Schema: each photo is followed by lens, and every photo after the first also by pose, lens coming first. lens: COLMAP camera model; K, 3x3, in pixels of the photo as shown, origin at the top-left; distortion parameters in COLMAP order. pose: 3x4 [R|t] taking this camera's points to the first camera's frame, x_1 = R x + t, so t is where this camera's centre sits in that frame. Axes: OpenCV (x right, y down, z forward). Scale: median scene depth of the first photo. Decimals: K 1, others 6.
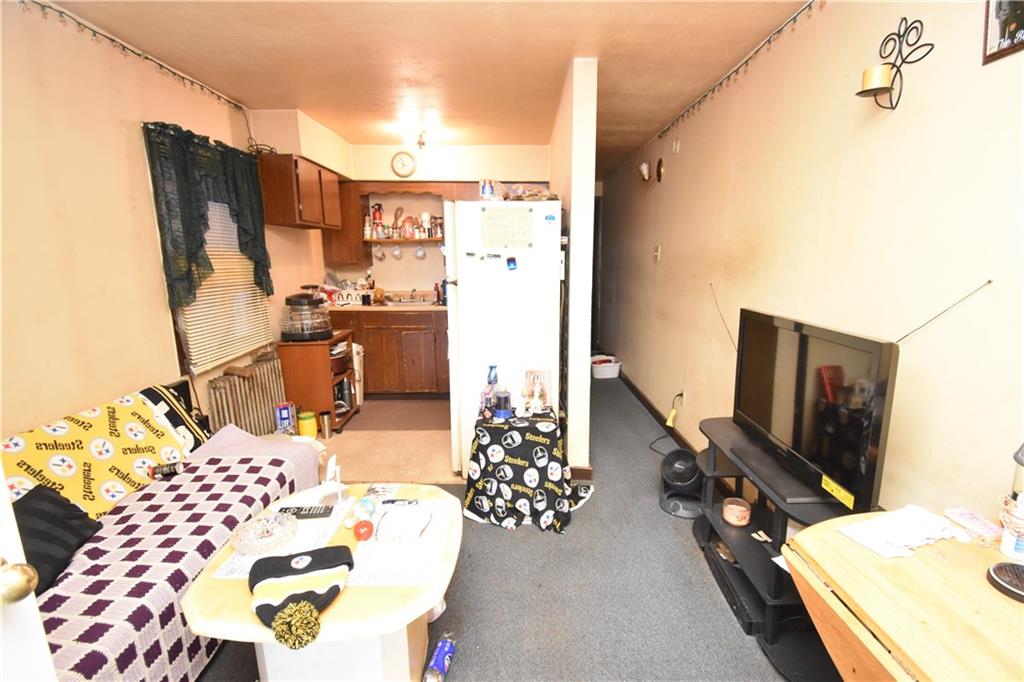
lens RADIAL K [[455.1, 0, 519.4], [0, 455.1, 344.5], [0, 0, 1]] dist [-0.000111, -0.014919]
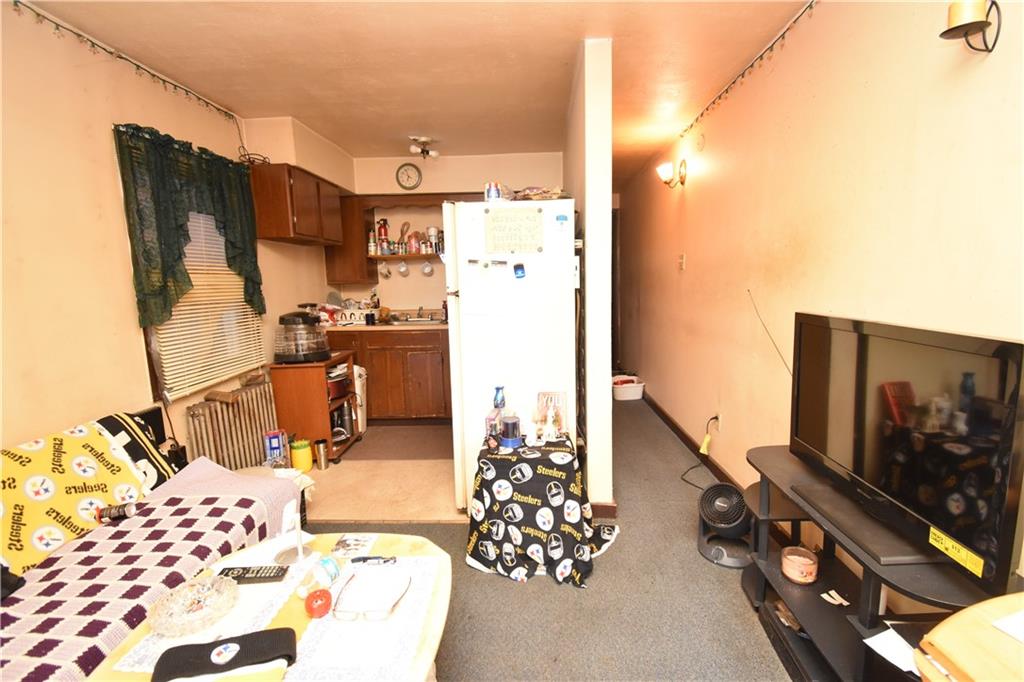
lens RADIAL K [[455.1, 0, 519.4], [0, 455.1, 344.5], [0, 0, 1]] dist [-0.000111, -0.014919]
pose [[0.999034, -0.015645, -0.041059, 0.018470], [0.013578, 0.998650, -0.050140, 0.010328], [0.041788, 0.049534, 0.997898, 0.134573]]
